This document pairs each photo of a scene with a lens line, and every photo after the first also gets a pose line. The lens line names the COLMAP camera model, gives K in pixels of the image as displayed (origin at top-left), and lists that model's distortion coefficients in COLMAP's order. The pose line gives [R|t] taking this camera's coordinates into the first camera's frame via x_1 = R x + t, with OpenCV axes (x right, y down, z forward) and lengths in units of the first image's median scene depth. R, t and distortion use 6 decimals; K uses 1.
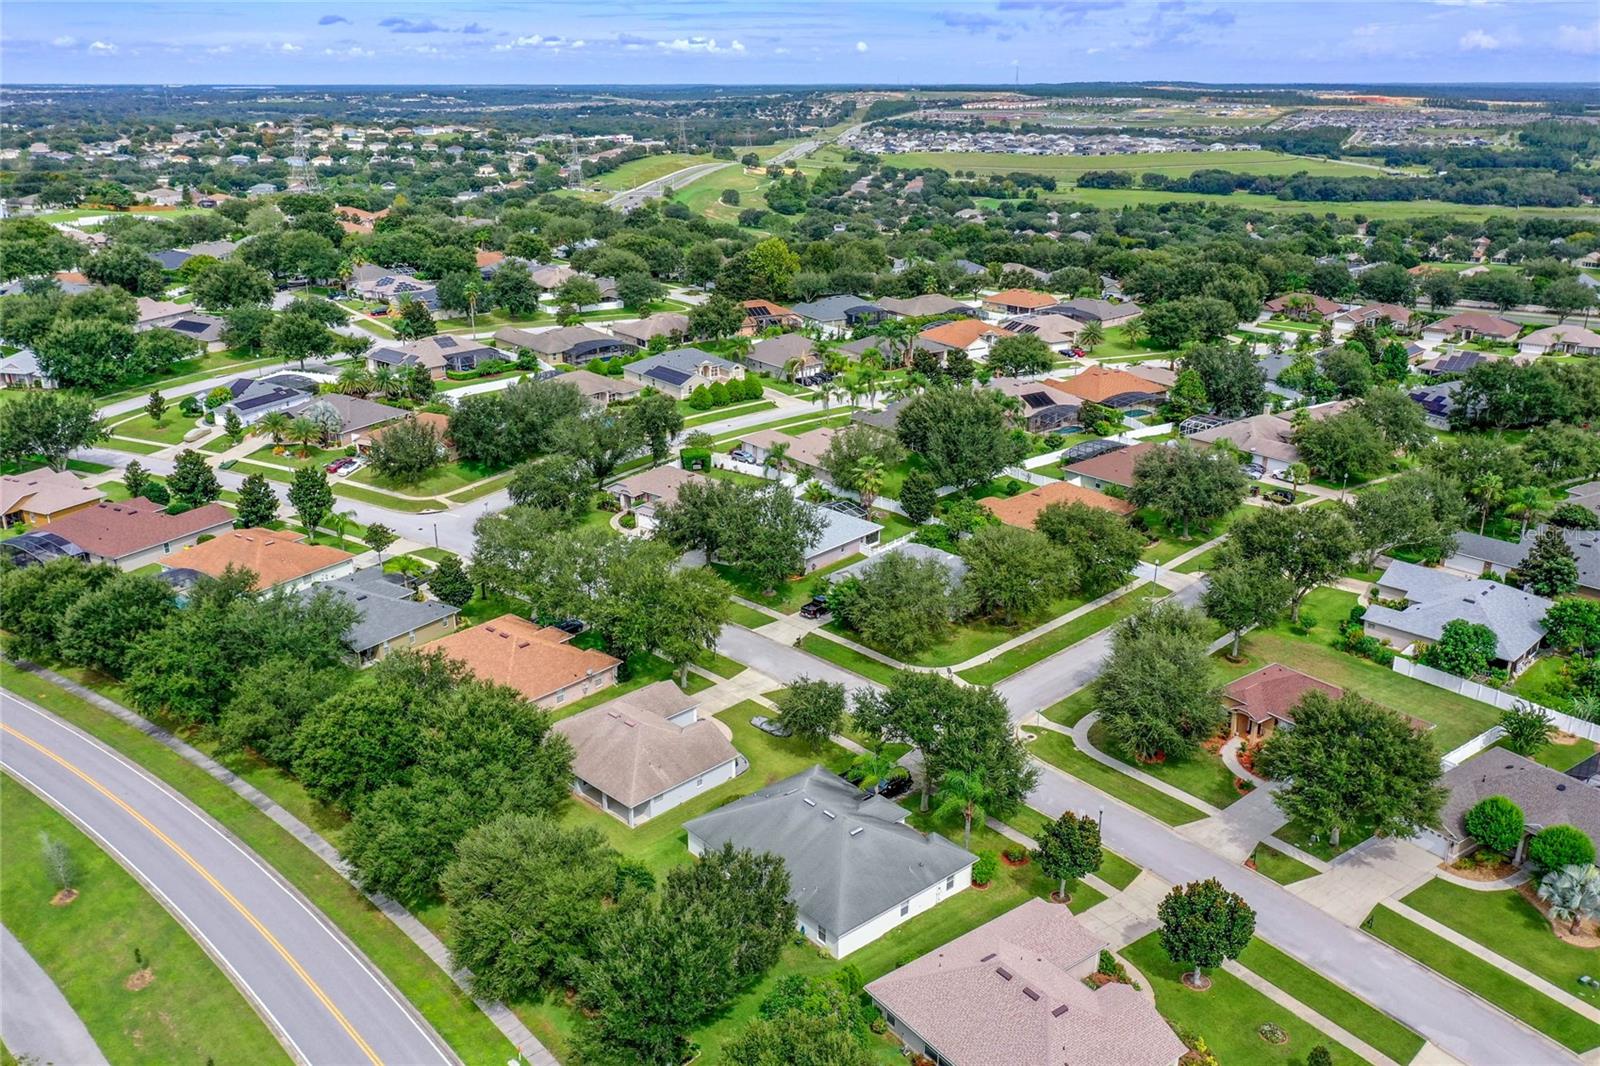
lens RADIAL K [[1256.8, 0, 800.0], [0, 1256.8, 533.0], [0, 0, 1]] dist [0.007291, -0.005509]
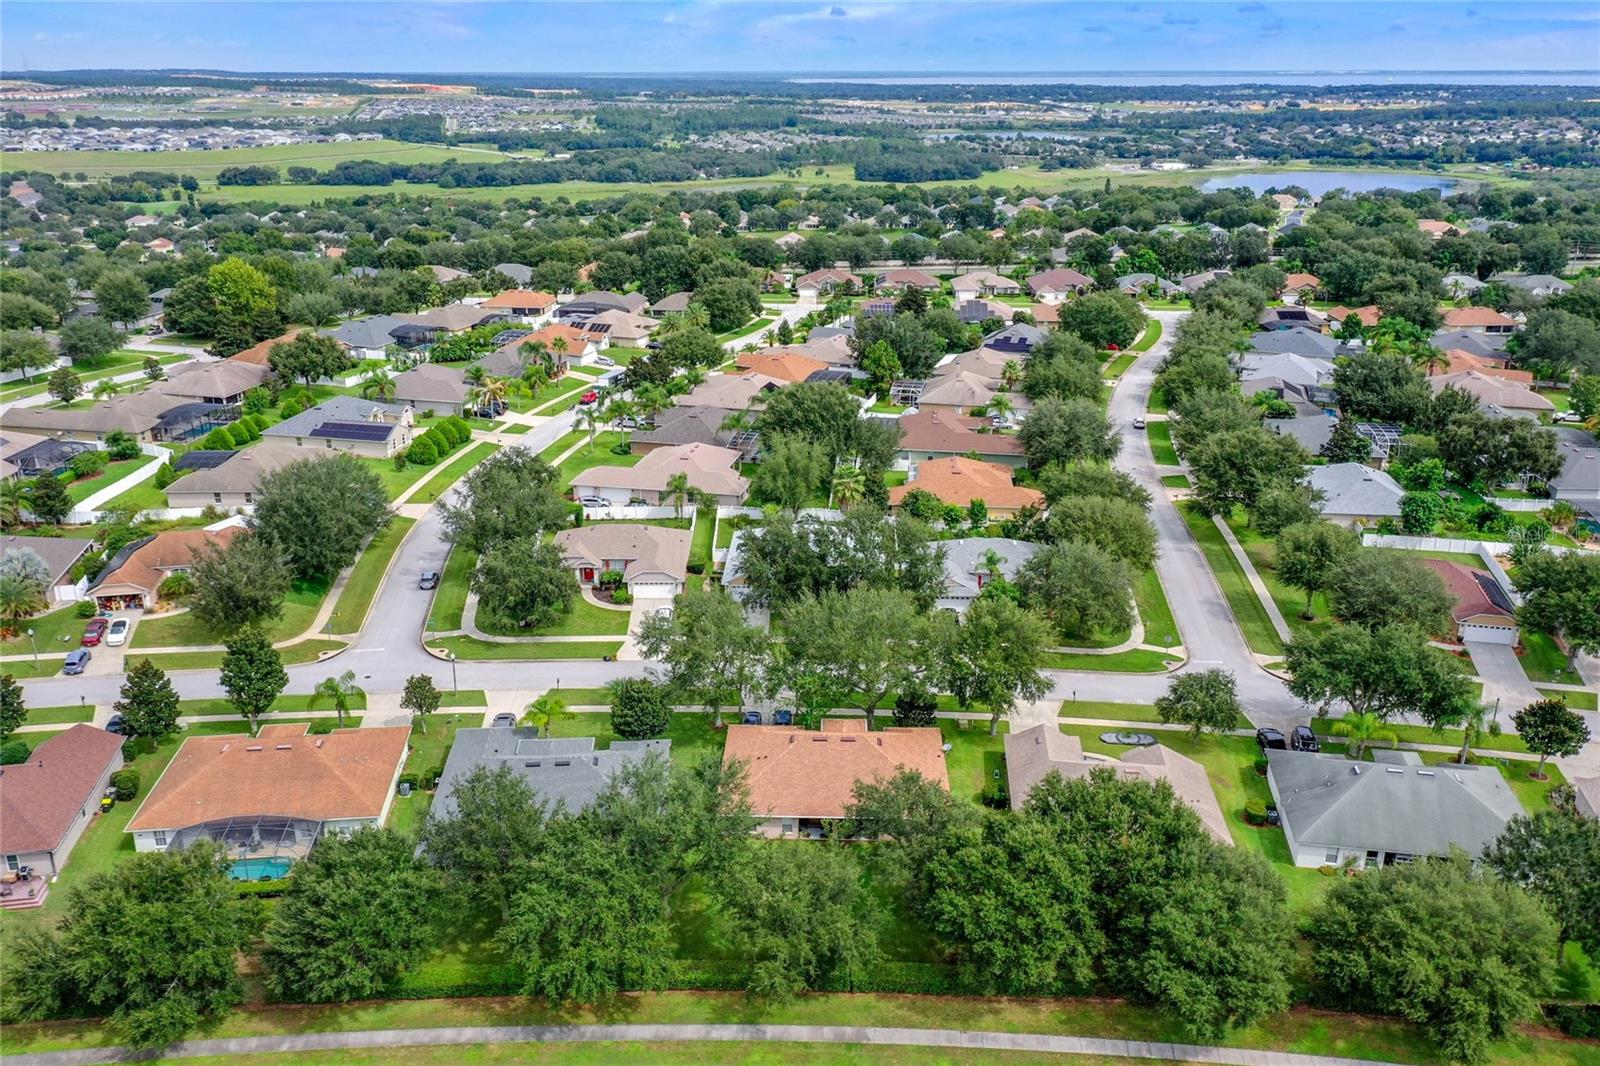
lens RADIAL K [[1275.3, 0, 800.0], [0, 1275.3, 533.0], [0, 0, 1]] dist [0.009403, -0.009039]
pose [[0.764450, -0.216997, 0.607065, -0.295801], [0.215107, 0.973541, 0.077119, -0.048618], [-0.607737, 0.071631, 0.790901, 0.142966]]
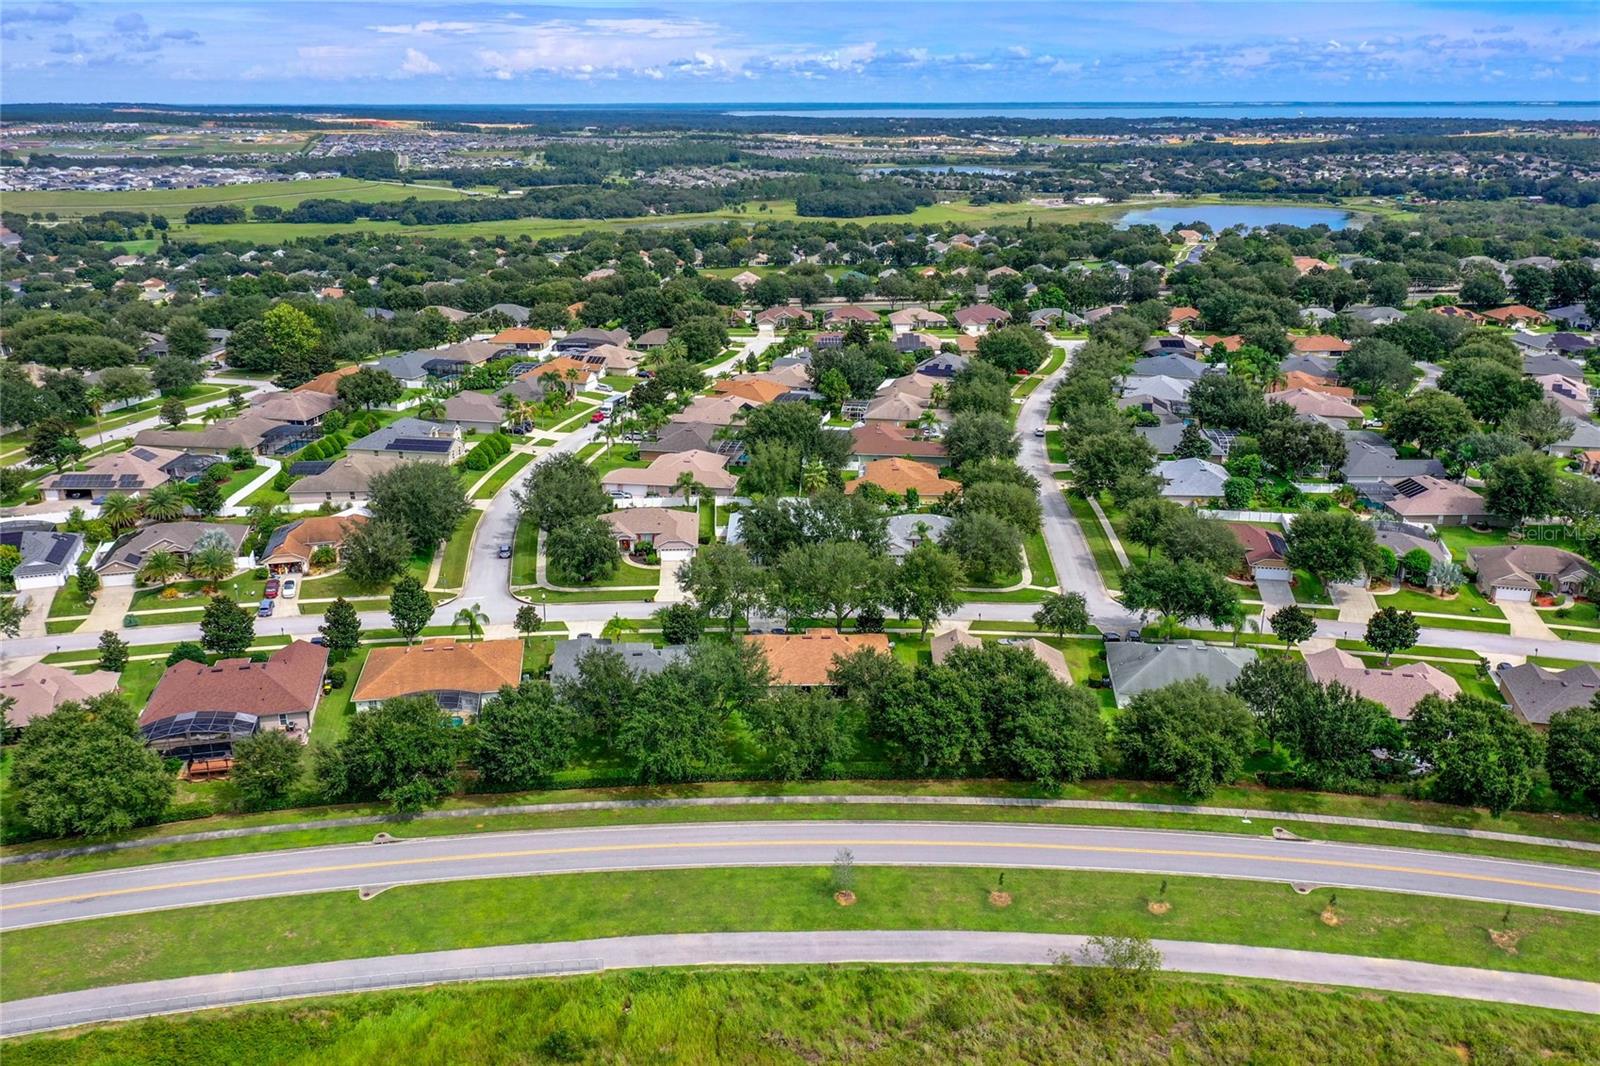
lens RADIAL K [[1256.8, 0, 800.0], [0, 1256.8, 533.0], [0, 0, 1]] dist [0.007291, -0.005509]
pose [[0.733419, -0.218382, 0.643744, -0.409915], [0.227866, 0.971184, 0.069854, -0.044060], [-0.640448, 0.095455, 0.762046, 0.031408]]
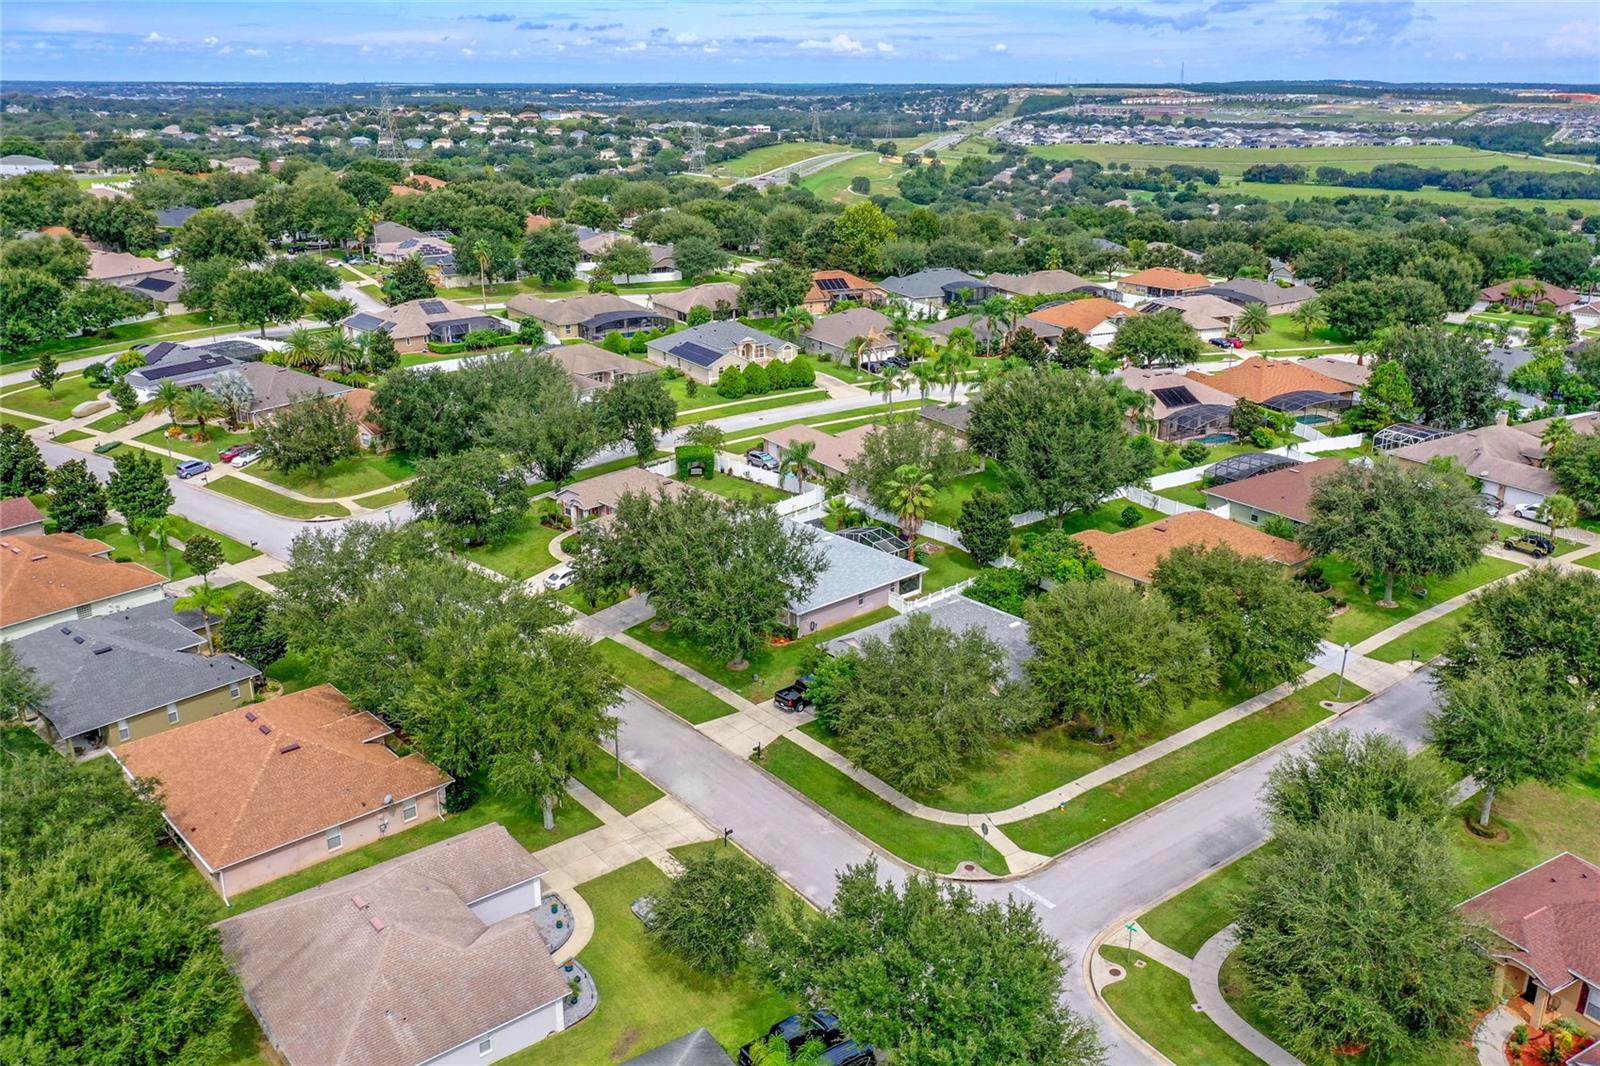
lens RADIAL K [[1275.3, 0, 800.0], [0, 1275.3, 533.0], [0, 0, 1]] dist [0.009403, -0.009039]
pose [[0.993437, 0.039620, -0.107302, 0.037381], [-0.040182, 0.999188, -0.003080, -0.010143], [0.107093, 0.007371, 0.994222, 0.160090]]
